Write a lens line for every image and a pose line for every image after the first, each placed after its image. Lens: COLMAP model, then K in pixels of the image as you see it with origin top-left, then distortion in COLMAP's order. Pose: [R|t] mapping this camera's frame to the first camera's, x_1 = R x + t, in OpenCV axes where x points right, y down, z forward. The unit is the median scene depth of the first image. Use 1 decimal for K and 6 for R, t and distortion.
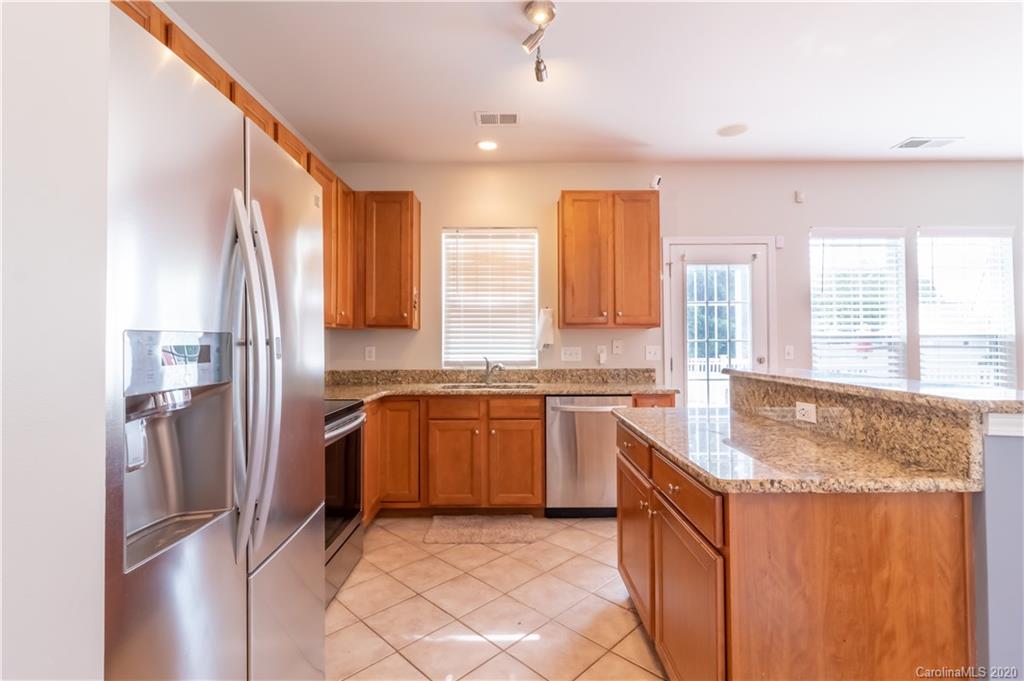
lens RADIAL K [[475.1, 0, 508.1], [0, 475.1, 330.5], [0, 0, 1]] dist [0.002446, -0.000862]
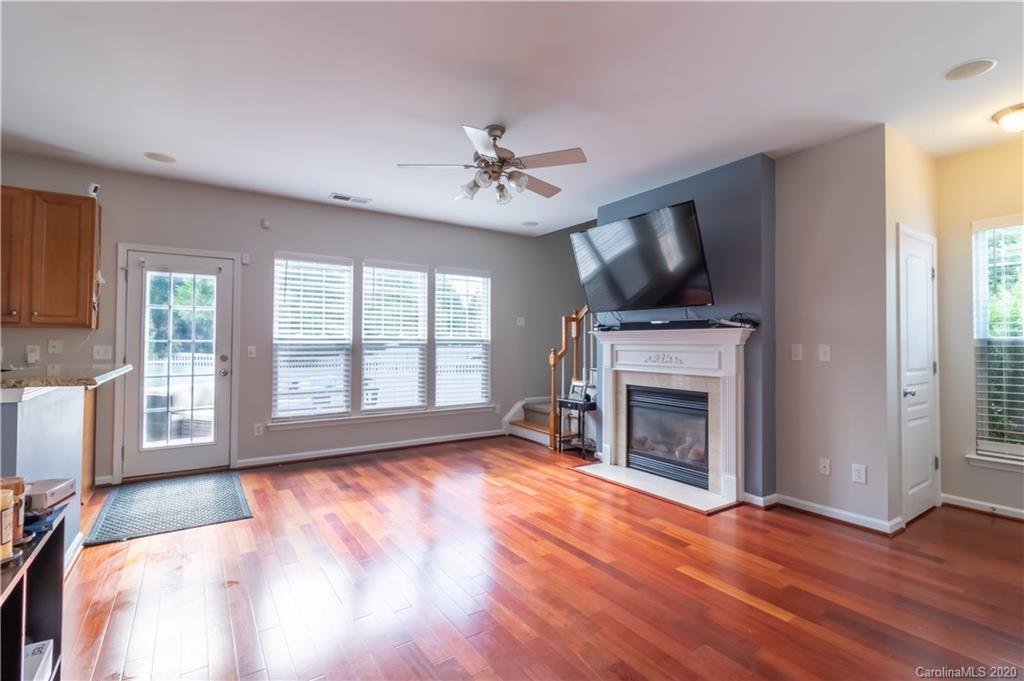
lens RADIAL K [[475.1, 0, 512.5], [0, 475.1, 332.0], [0, 0, 1]] dist [0.002446, -0.000862]
pose [[0.831047, 0.020807, 0.555813, 0.476850], [-0.021571, 0.999754, -0.005175, -0.011617], [-0.555784, -0.007689, 0.831291, -0.372180]]
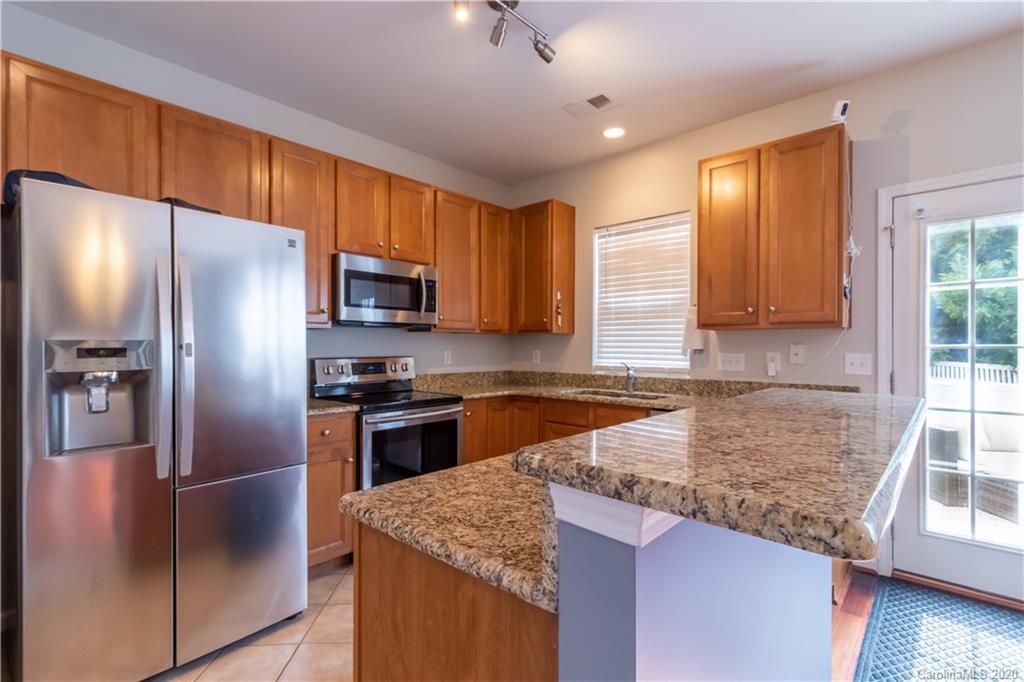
lens RADIAL K [[475.1, 0, 512.9], [0, 475.1, 346.9], [0, 0, 1]] dist [0.002446, -0.000862]
pose [[0.738864, 0.006723, -0.673821, 0.402721], [0.011292, 0.999686, 0.022356, 0.002109], [0.673760, -0.024127, 0.738556, 0.167651]]
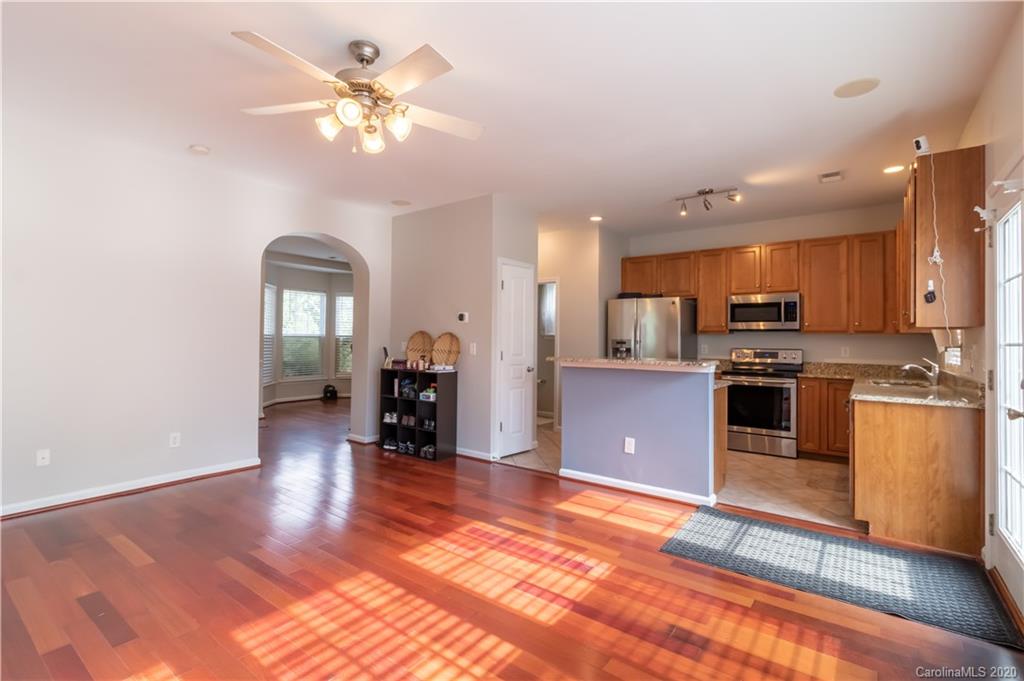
lens RADIAL K [[475.1, 0, 516.7], [0, 475.1, 332.7], [0, 0, 1]] dist [0.002446, -0.000862]
pose [[-0.598902, -0.016229, -0.800658, 1.283457], [0.010696, 0.999543, -0.028261, 0.019209], [0.800751, -0.025489, -0.598455, 0.879249]]
